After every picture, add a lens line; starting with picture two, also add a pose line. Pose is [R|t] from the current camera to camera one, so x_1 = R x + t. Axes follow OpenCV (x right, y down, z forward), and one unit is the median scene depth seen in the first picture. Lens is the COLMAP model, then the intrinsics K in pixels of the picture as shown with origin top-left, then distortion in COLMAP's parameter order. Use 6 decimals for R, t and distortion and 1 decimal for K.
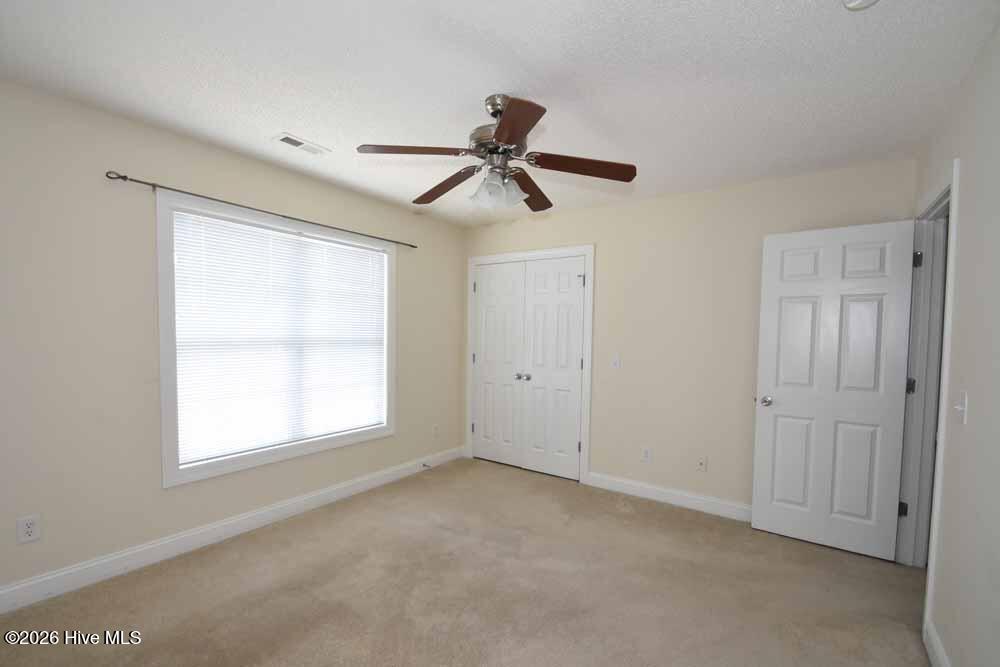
lens RADIAL K [[436.7, 0, 492.2], [0, 436.7, 353.2], [0, 0, 1]] dist [0.003001, -0.009479]
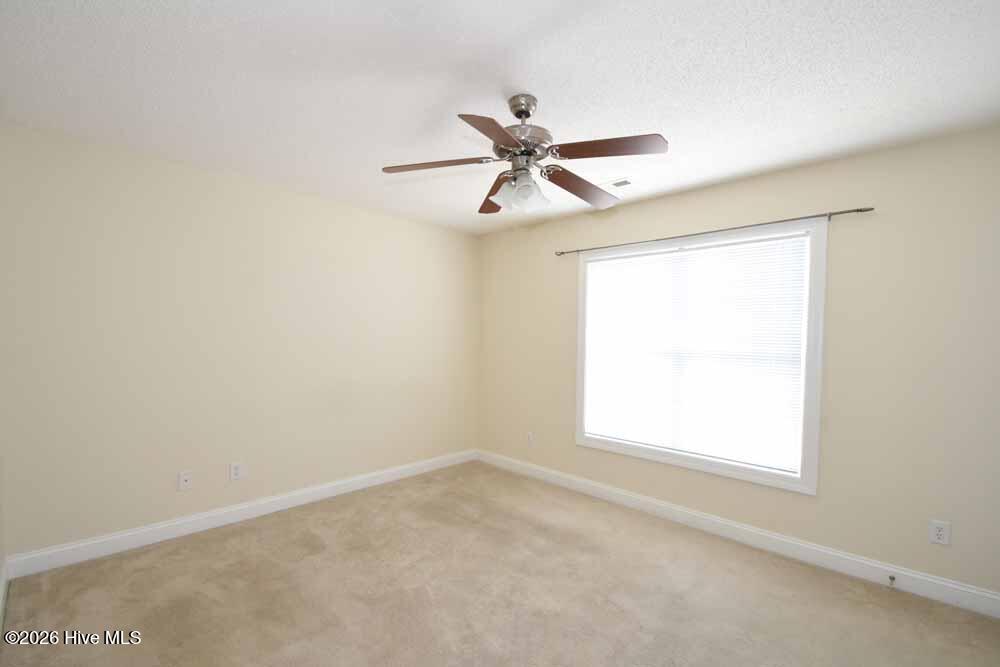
lens RADIAL K [[436.7, 0, 492.2], [0, 436.7, 353.2], [0, 0, 1]] dist [0.003001, -0.009479]
pose [[-0.154331, 0.012599, -0.987939, 0.627052], [-0.068098, 0.997405, 0.023357, -0.021622], [0.985670, 0.070882, -0.153073, 0.707810]]
